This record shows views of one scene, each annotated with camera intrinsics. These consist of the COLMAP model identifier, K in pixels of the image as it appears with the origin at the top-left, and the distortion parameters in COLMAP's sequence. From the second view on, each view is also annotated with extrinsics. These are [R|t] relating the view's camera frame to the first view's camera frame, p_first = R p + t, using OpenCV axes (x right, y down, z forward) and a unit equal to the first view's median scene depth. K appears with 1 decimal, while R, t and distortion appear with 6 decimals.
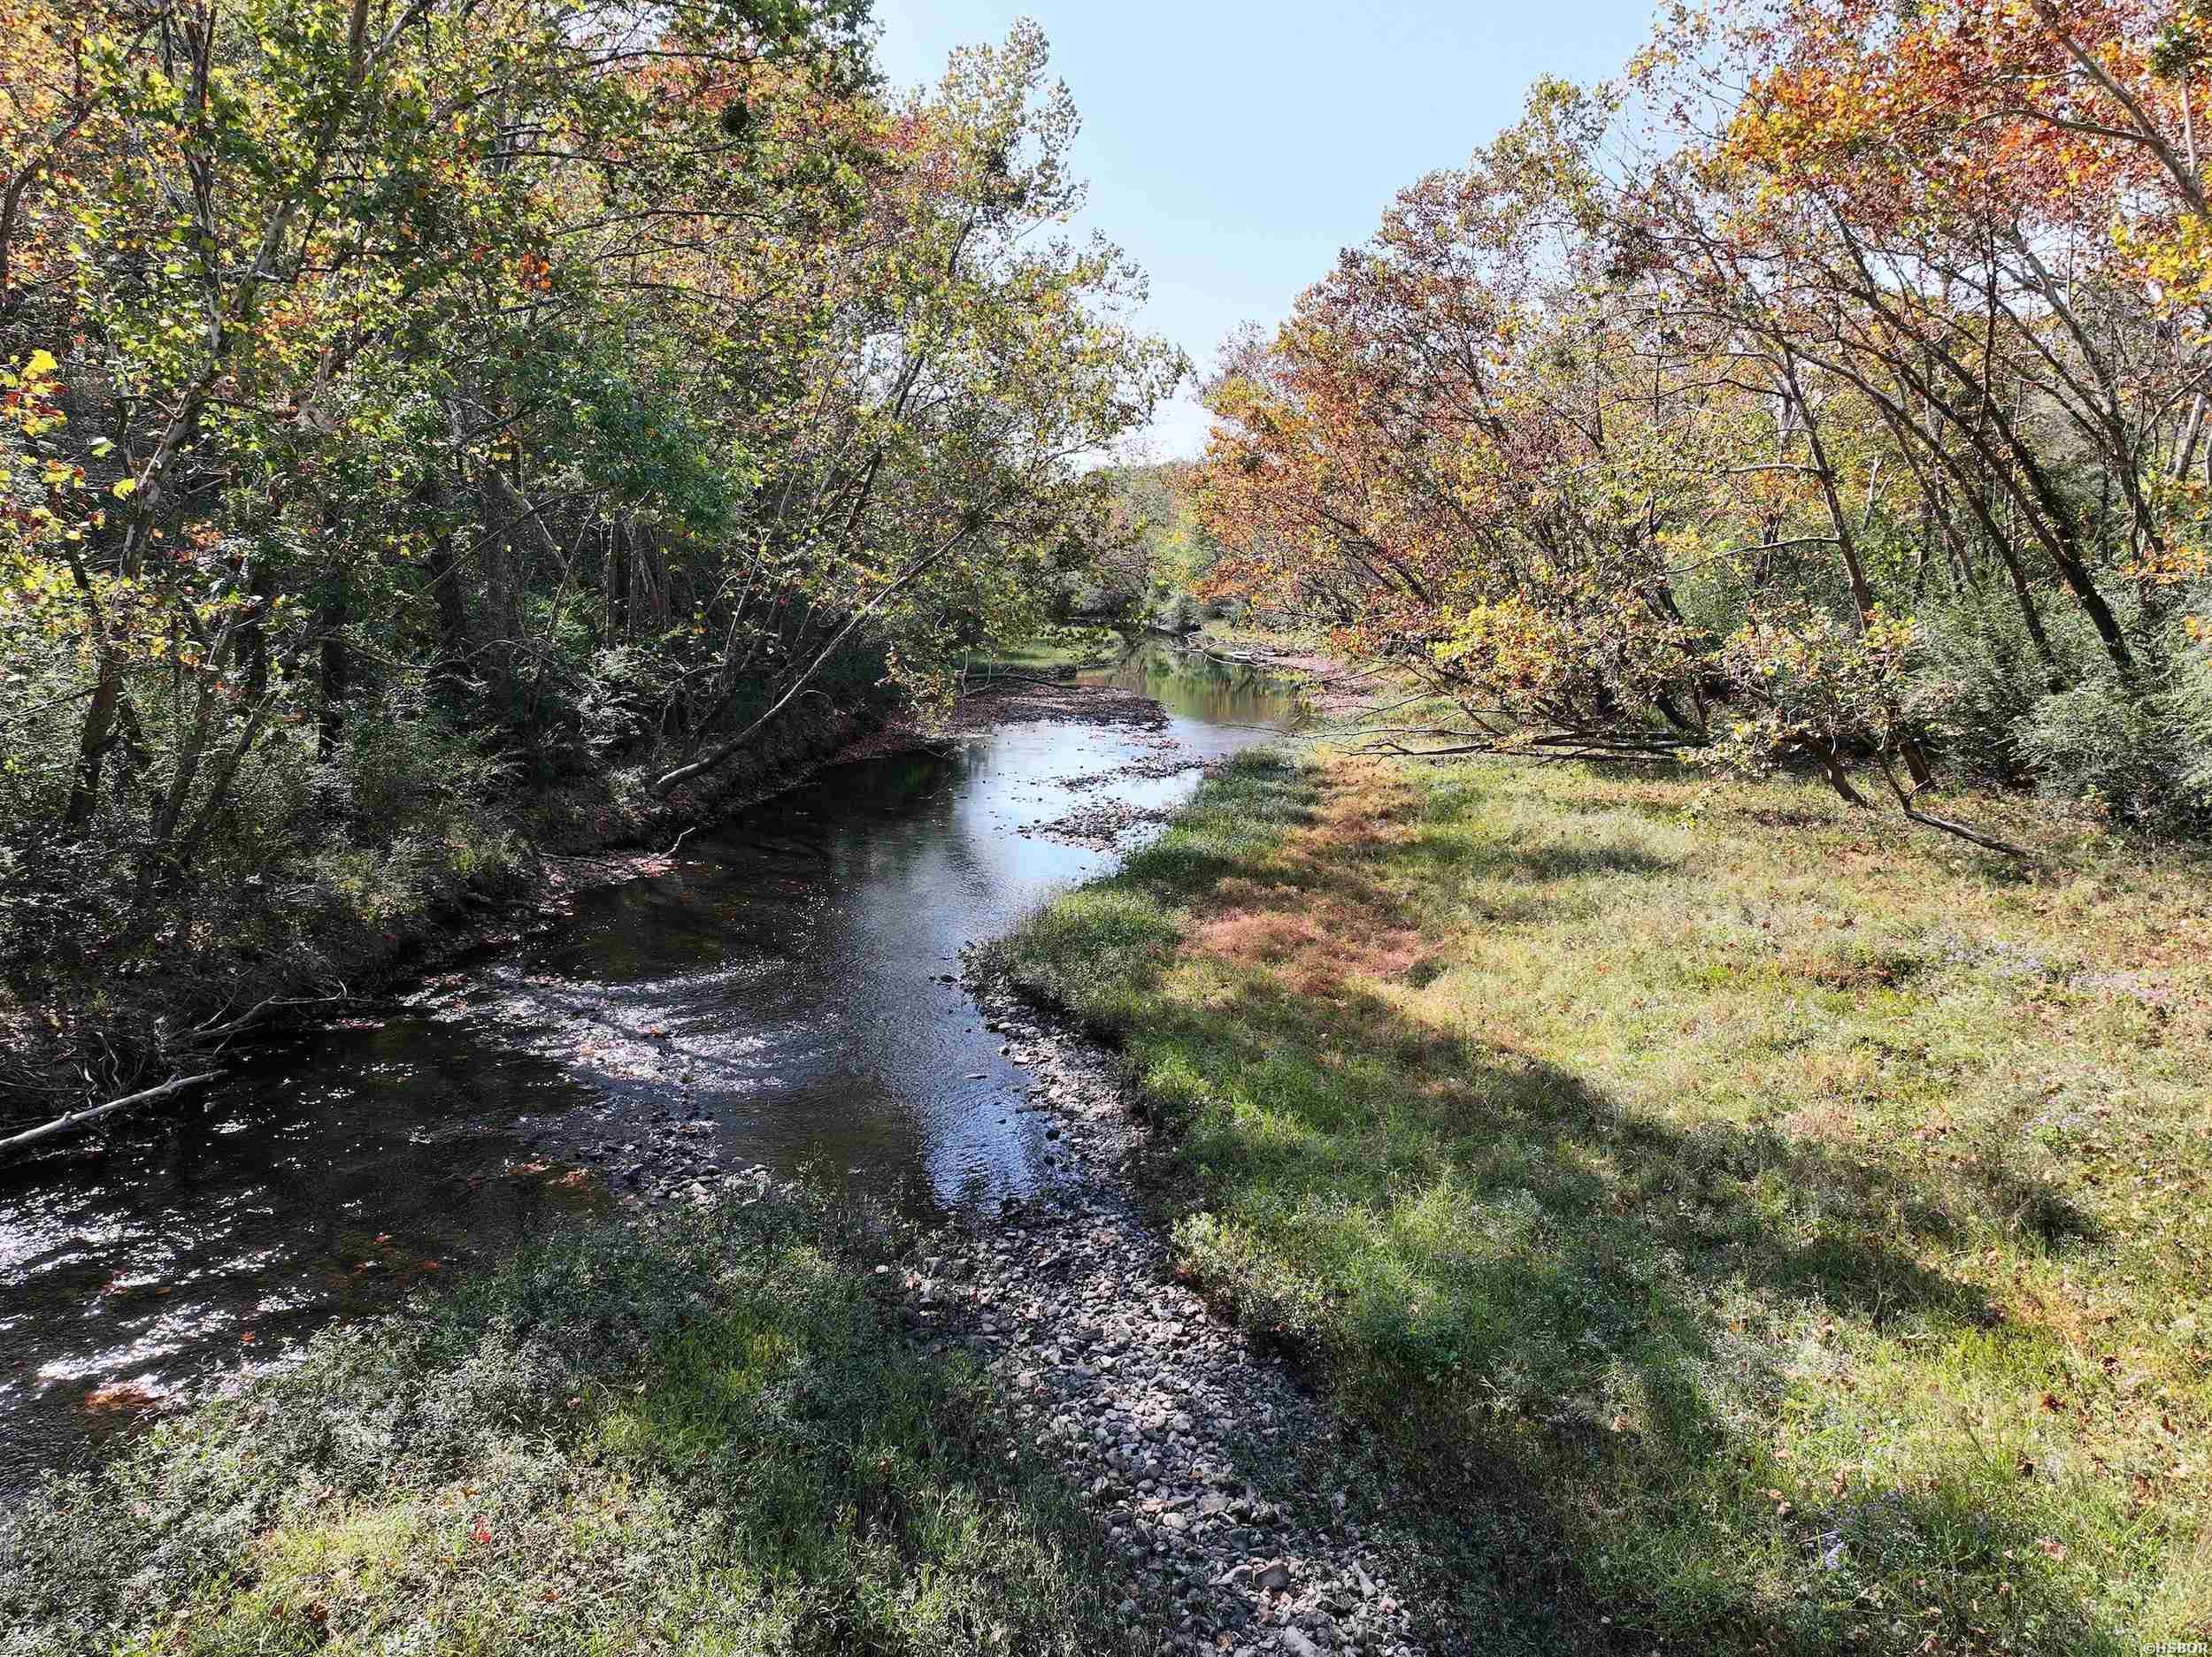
lens RADIAL K [[1729.0, 0, 1107.1], [0, 1729.0, 828.3], [0, 0, 1]] dist [-0.007070, 0.015321]
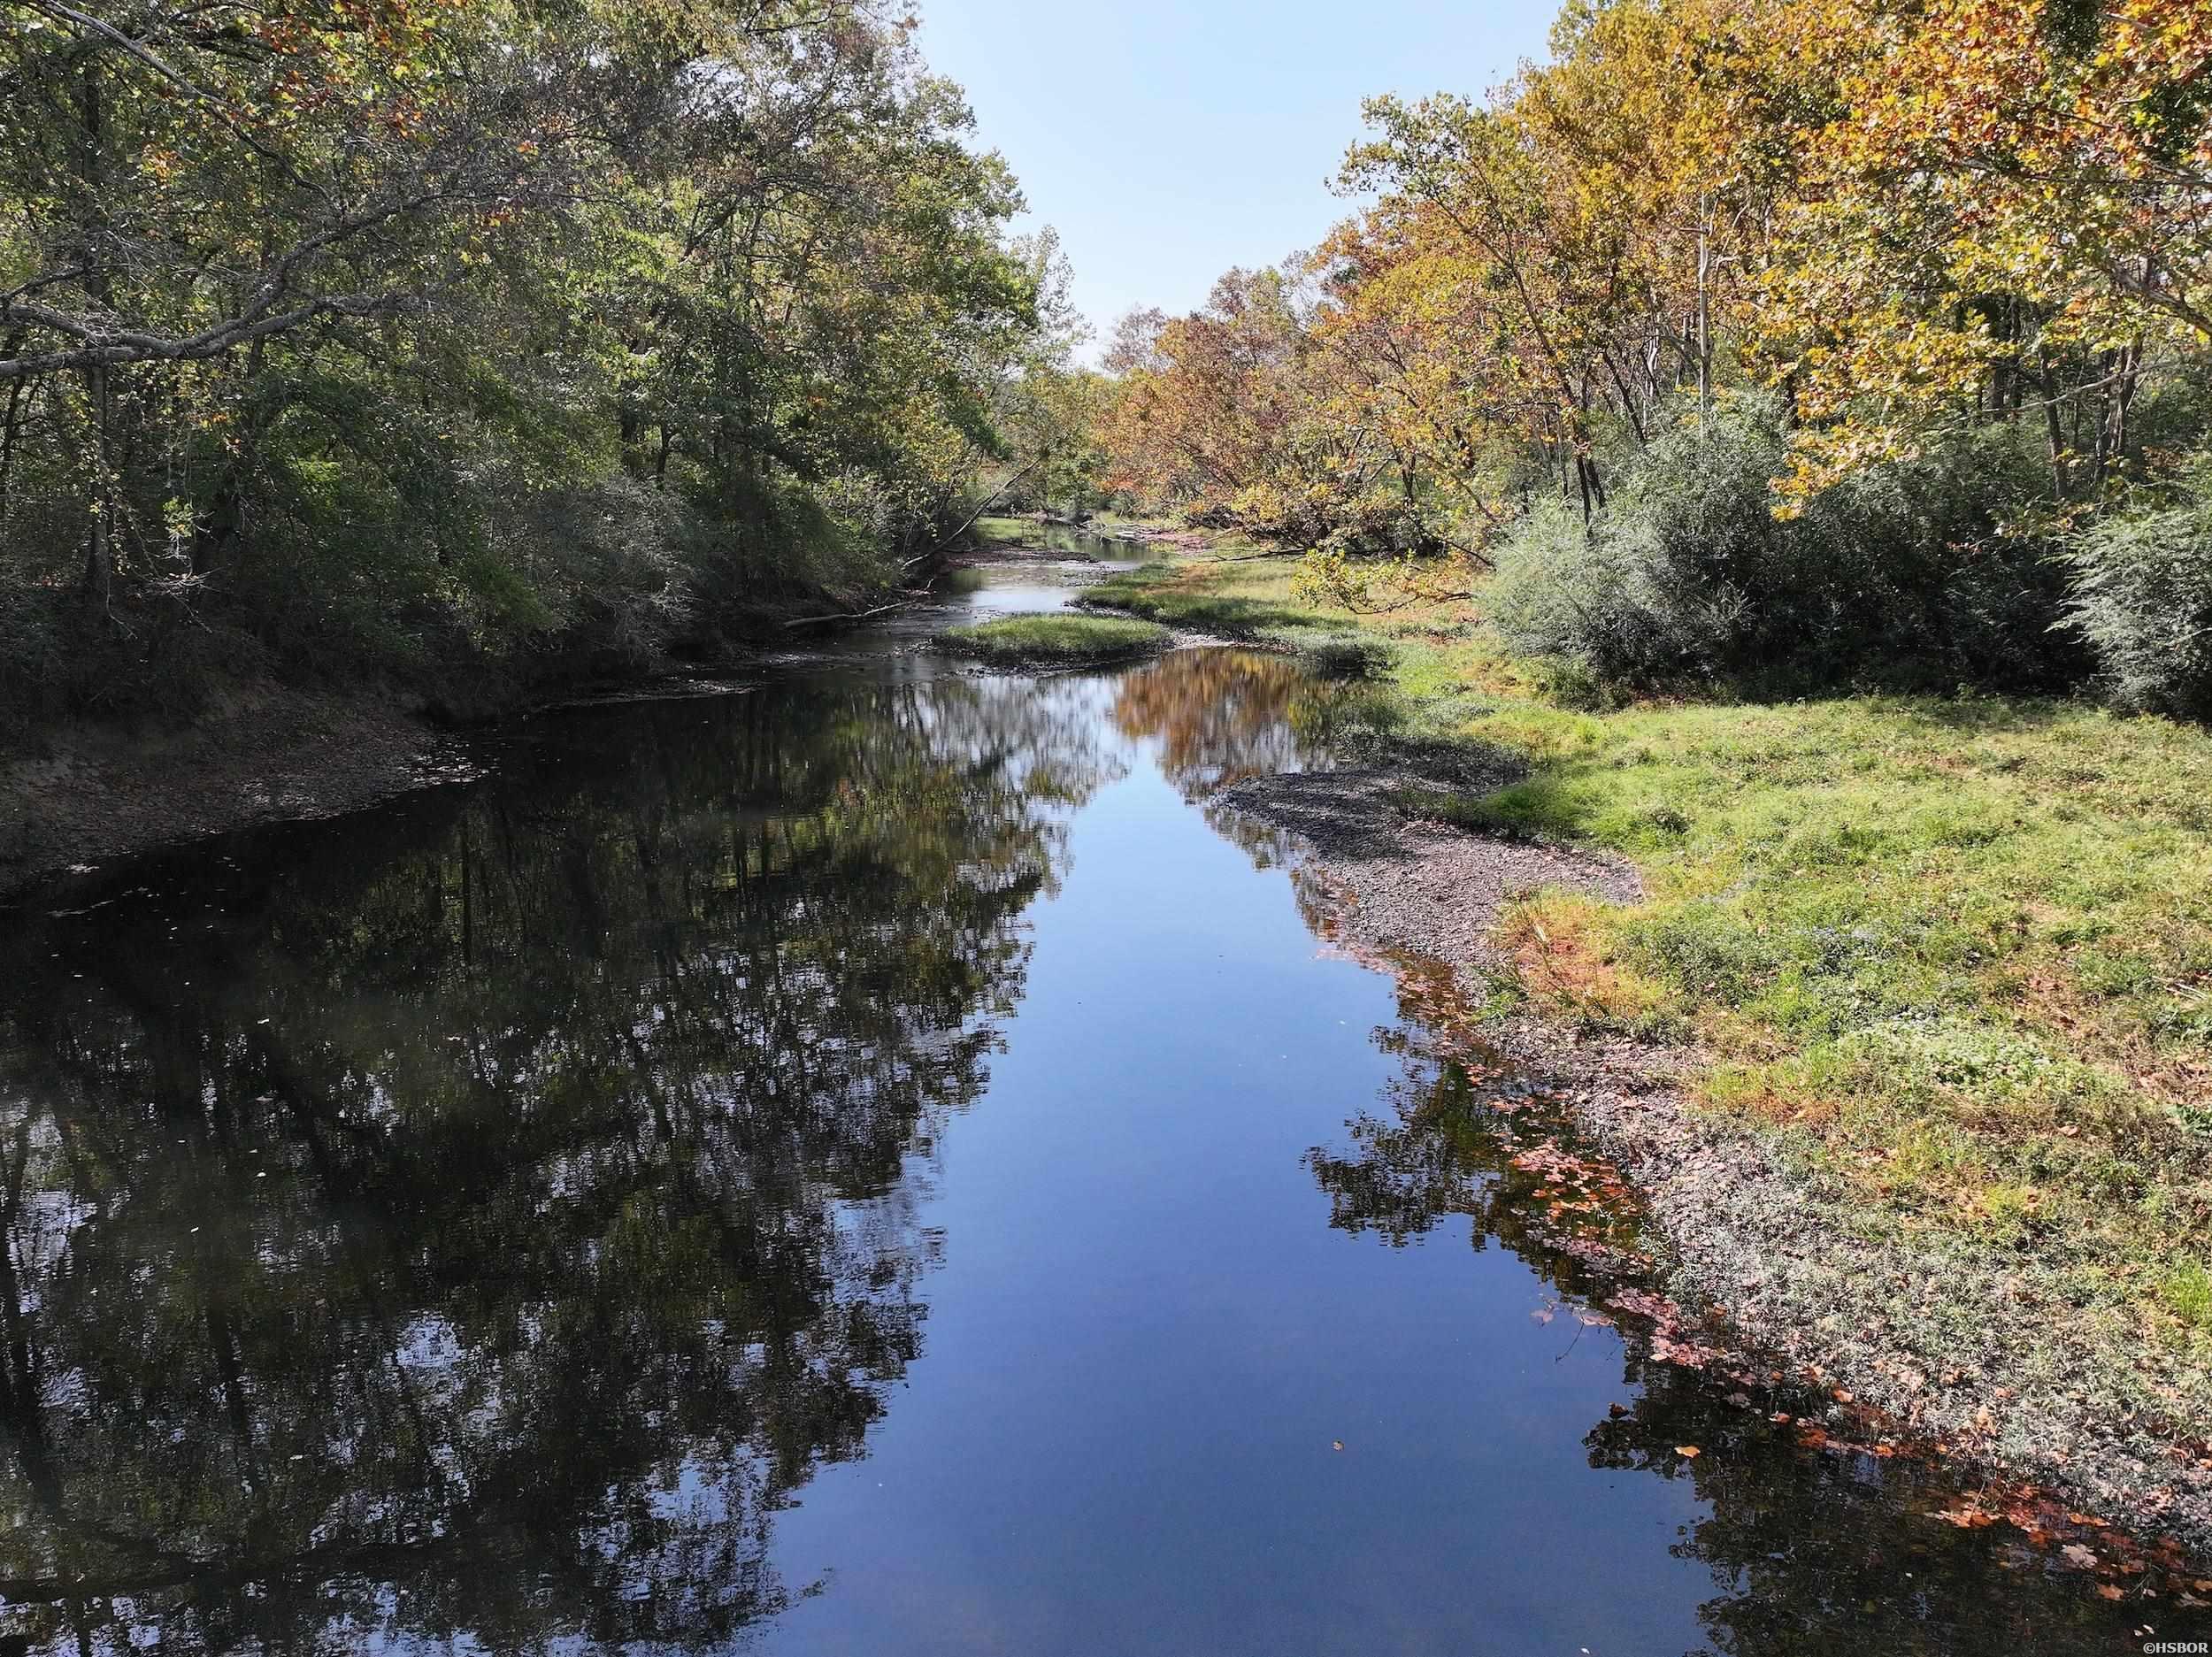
lens RADIAL K [[1729.0, 0, 1104.9], [0, 1729.0, 836.7], [0, 0, 1]] dist [-0.007070, 0.015321]
pose [[0.996890, -0.024005, 0.075057, -0.056709], [0.019590, 0.998064, 0.059025, 0.067939], [-0.076328, -0.057371, 0.995431, -0.452656]]
